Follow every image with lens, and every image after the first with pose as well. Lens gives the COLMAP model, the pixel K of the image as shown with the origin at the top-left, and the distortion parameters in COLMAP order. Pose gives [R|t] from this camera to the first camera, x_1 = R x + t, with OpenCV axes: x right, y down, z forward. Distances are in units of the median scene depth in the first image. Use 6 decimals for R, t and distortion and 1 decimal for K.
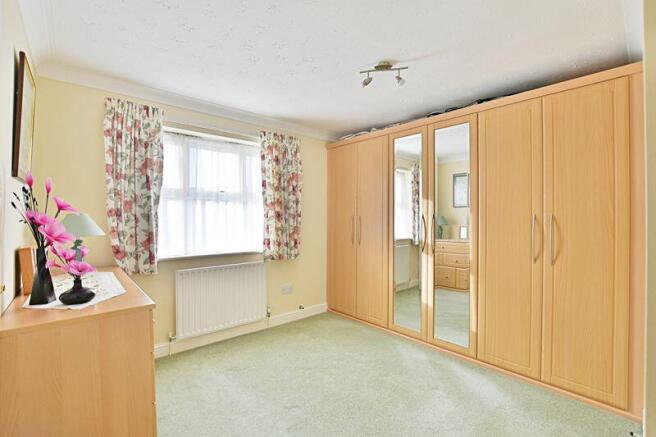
lens RADIAL K [[293.4, 0, 328.0], [0, 293.4, 218.5], [0, 0, 1]] dist [-0.047230, 0.000000]
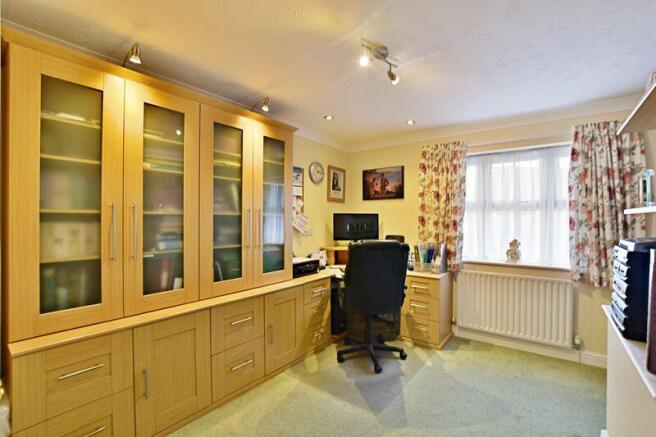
lens RADIAL K [[293.4, 0, 328.0], [0, 293.4, 218.5], [0, 0, 1]] dist [-0.047230, 0.000000]
pose [[0.188845, -0.003049, -0.982002, 0.471040], [-0.007163, 0.999964, -0.004482, -0.023850], [0.981981, 0.007881, 0.188817, 0.172725]]
